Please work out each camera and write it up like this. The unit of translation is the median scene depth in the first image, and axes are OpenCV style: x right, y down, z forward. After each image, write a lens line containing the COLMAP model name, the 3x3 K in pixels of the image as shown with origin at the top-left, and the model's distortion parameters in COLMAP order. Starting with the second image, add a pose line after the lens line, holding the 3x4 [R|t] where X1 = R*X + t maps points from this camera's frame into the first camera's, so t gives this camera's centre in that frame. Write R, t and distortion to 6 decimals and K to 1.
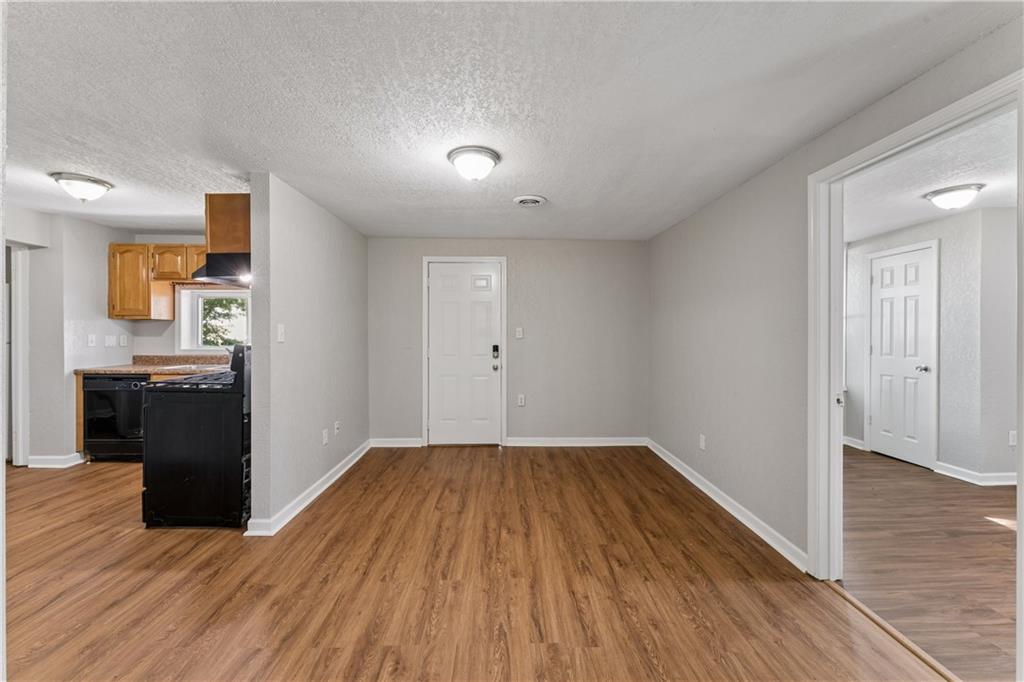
lens RADIAL K [[407.9, 0, 512.0], [0, 407.9, 335.3], [0, 0, 1]] dist [-0.001690, -0.000066]
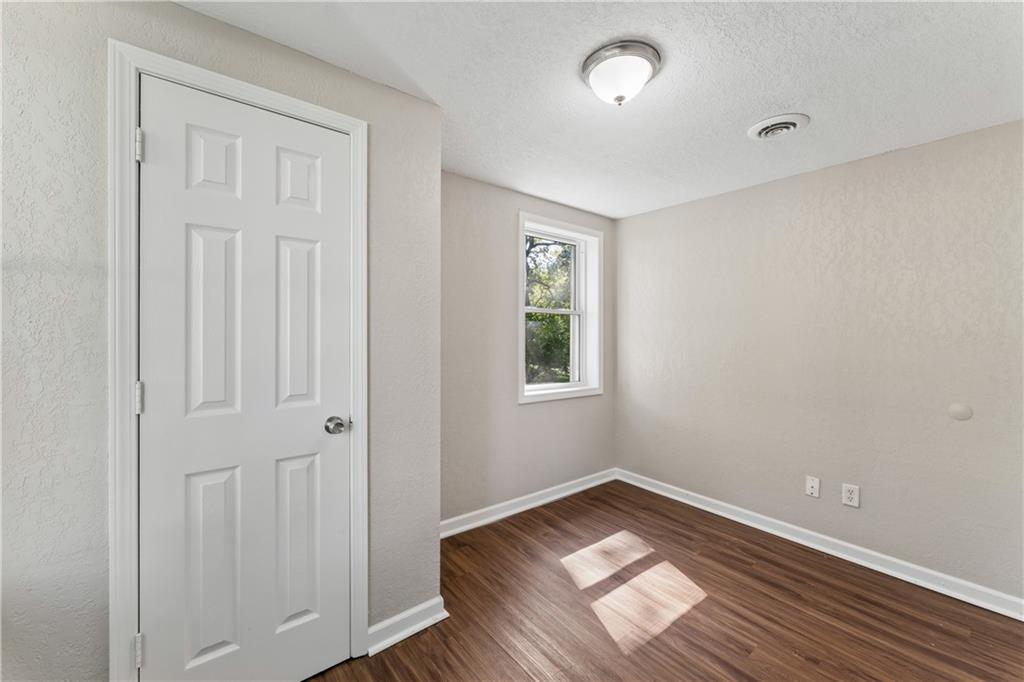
lens RADIAL K [[414.1, 0, 512.8], [0, 414.1, 334.2], [0, 0, 1]] dist [-0.000879, -0.000177]
pose [[-0.605058, -0.005014, 0.796165, 0.727048], [-0.002515, 0.999987, 0.004387, -0.014620], [-0.796177, 0.000652, -0.605063, 1.400939]]
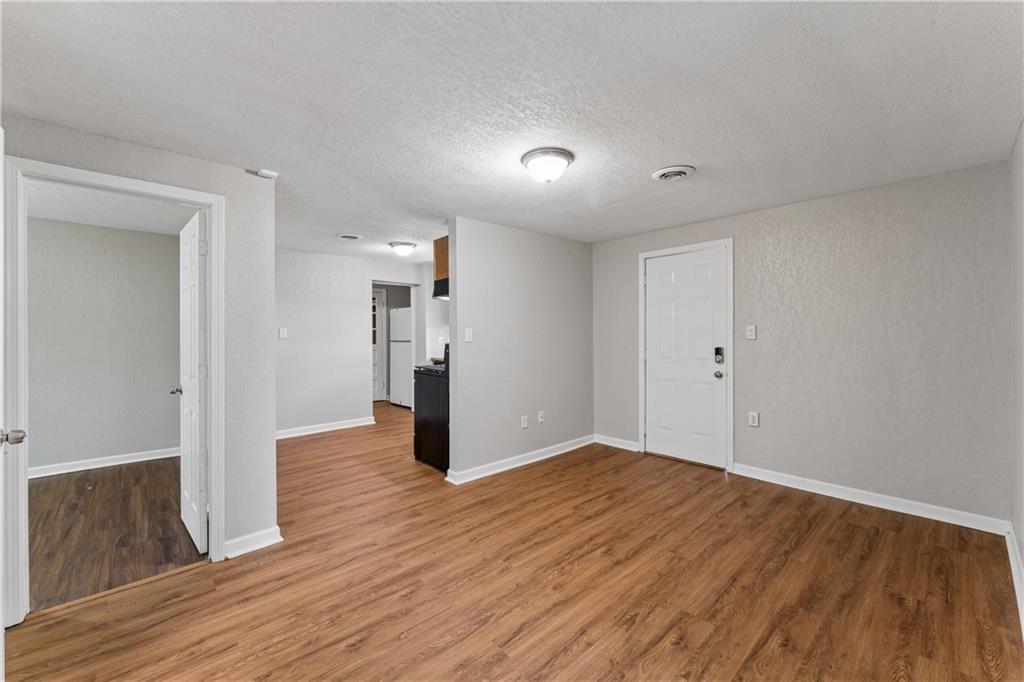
lens RADIAL K [[414.1, 0, 512.8], [0, 414.1, 334.2], [0, 0, 1]] dist [-0.000879, -0.000177]
pose [[0.652801, -0.007087, -0.757496, 0.482011], [0.004353, 0.999975, -0.005604, 0.001069], [0.757517, 0.000361, 0.652816, 0.207811]]
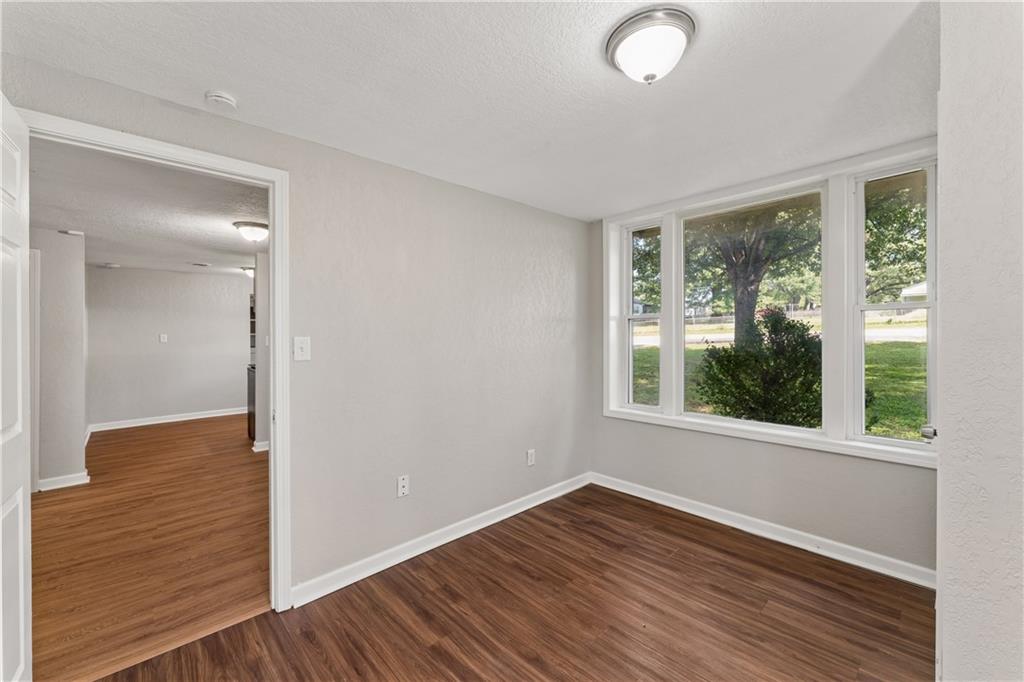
lens RADIAL K [[405.2, 0, 516.8], [0, 405.2, 339.7], [0, 0, 1]] dist [0.000355, 0.000183]
pose [[0.664067, 0.000517, -0.747673, 1.306571], [0.002986, 0.999990, 0.003344, -0.012726], [0.747667, -0.004453, 0.664059, 0.562089]]
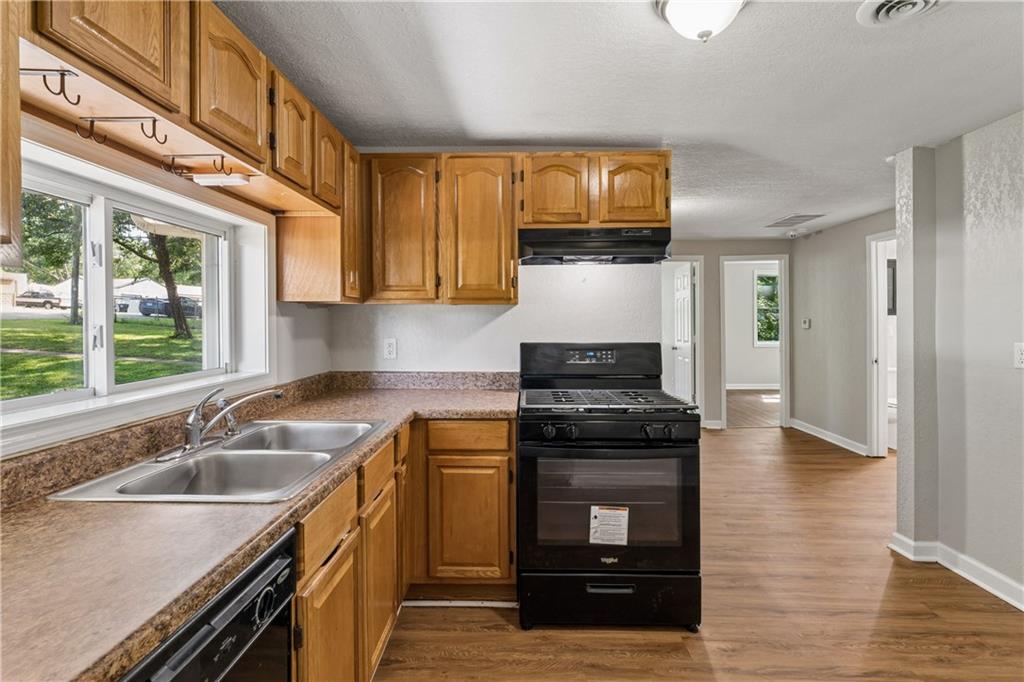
lens RADIAL K [[476.8, 0, 516.9], [0, 476.8, 324.8], [0, 0, 1]] dist [-0.000021, 0.000065]
pose [[0.053420, -0.012238, 0.998497, -1.441323], [0.005138, 0.999915, 0.011981, -0.024605], [-0.998559, 0.004490, 0.053478, 1.071337]]
